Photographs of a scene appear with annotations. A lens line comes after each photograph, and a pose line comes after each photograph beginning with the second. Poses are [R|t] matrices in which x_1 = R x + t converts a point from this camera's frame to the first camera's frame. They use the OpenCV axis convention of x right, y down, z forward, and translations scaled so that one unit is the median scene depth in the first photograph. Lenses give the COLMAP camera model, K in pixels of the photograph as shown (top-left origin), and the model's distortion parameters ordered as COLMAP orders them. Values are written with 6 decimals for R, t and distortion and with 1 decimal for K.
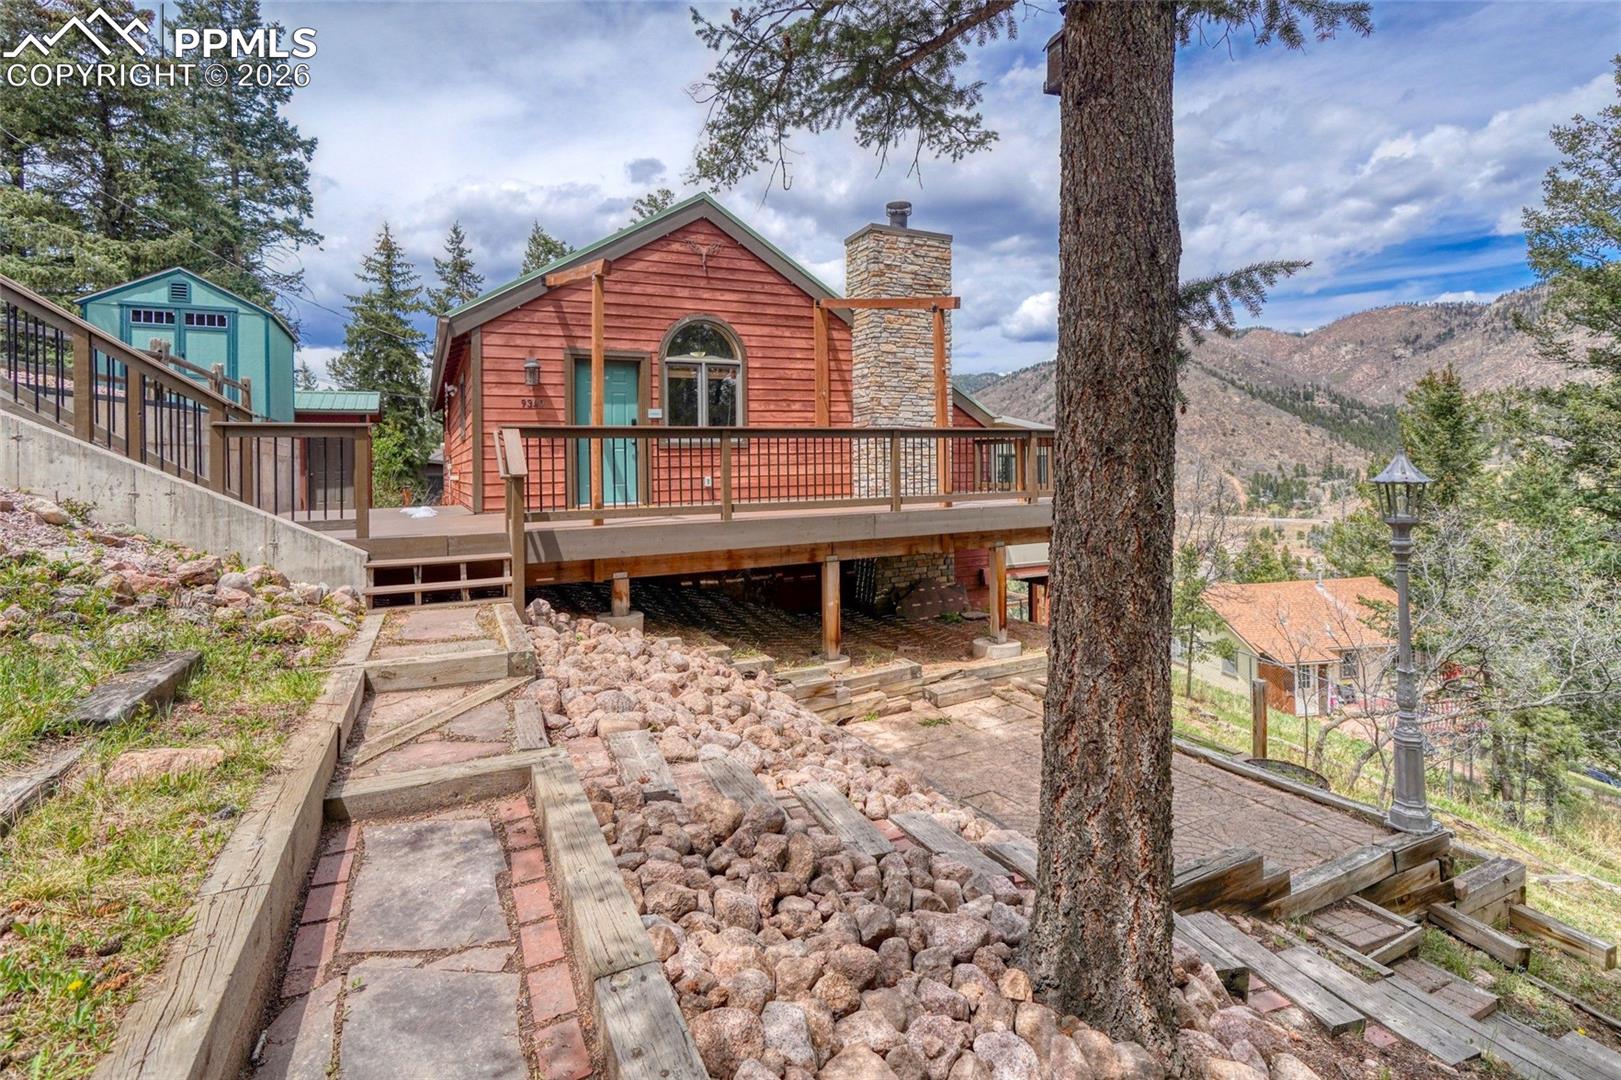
lens RADIAL K [[1491.7, 0, 810.5], [0, 1491.7, 540.0], [0, 0, 1]] dist [-0.026186, 0.000126]
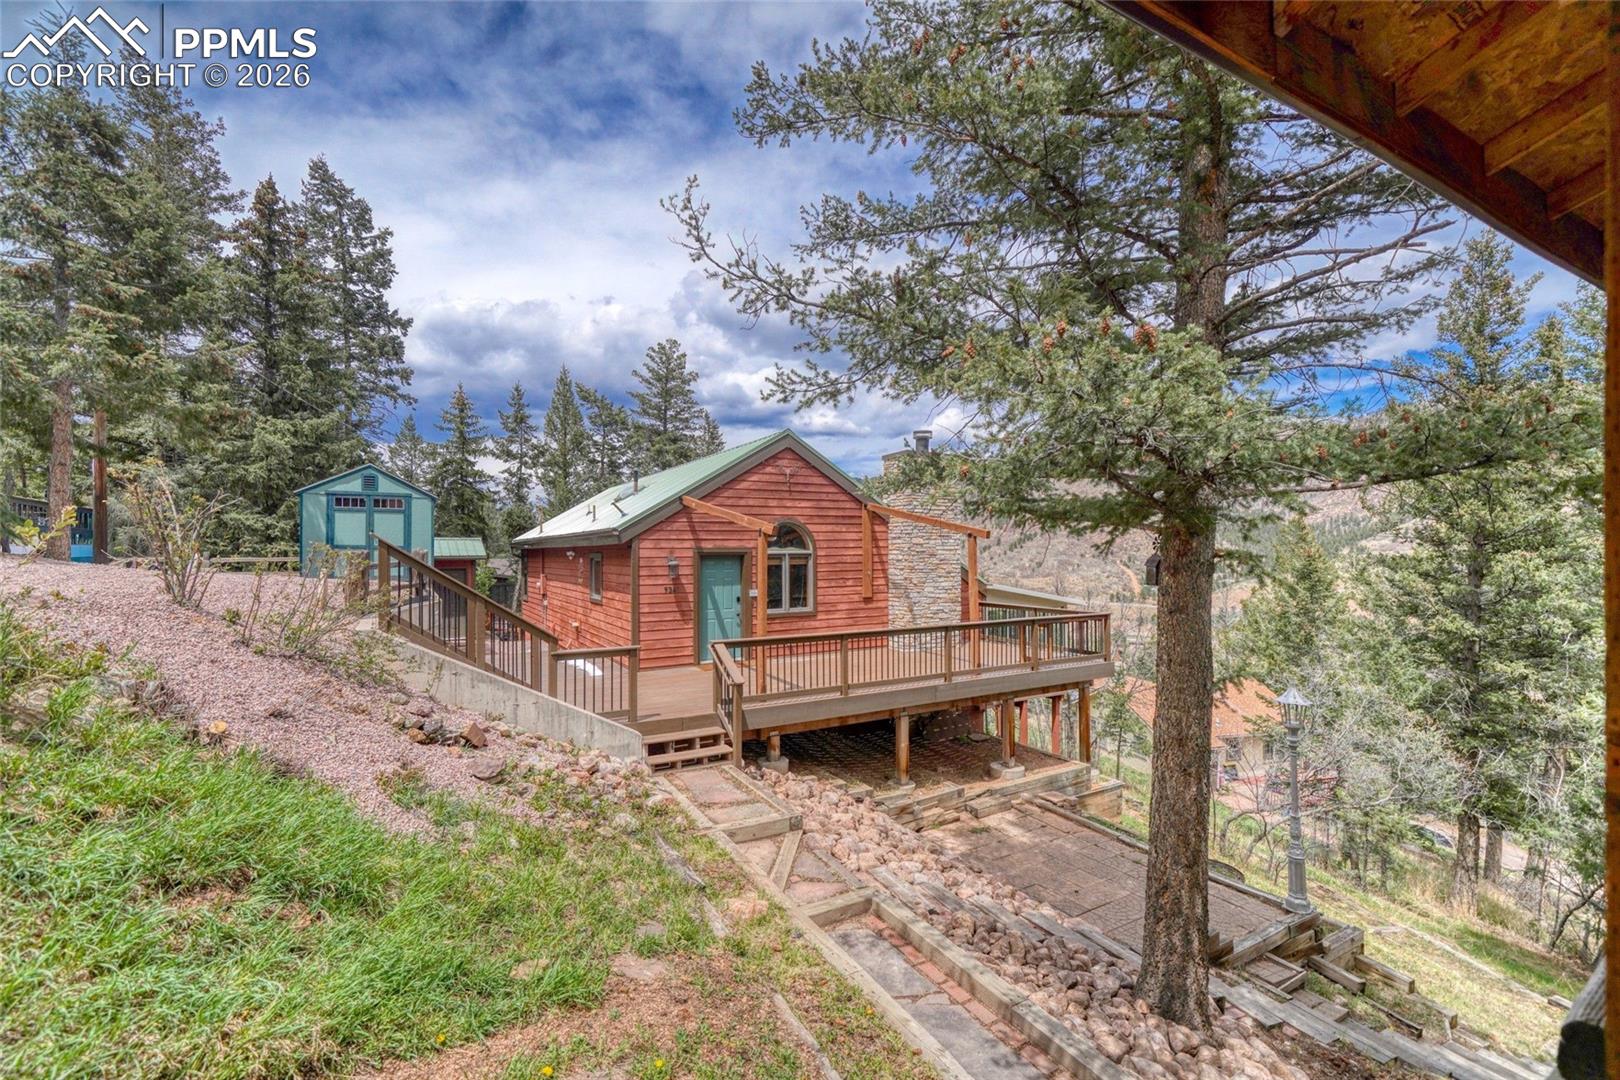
lens RADIAL K [[1490.8, 0, 810.0], [0, 1490.8, 540.0], [0, 0, 1]] dist [-0.026186, 0.000126]
pose [[0.996174, 0.011911, 0.086571, -0.215144], [-0.010513, 0.999807, -0.016589, -0.139080], [-0.086752, 0.015615, 0.996108, -0.459536]]
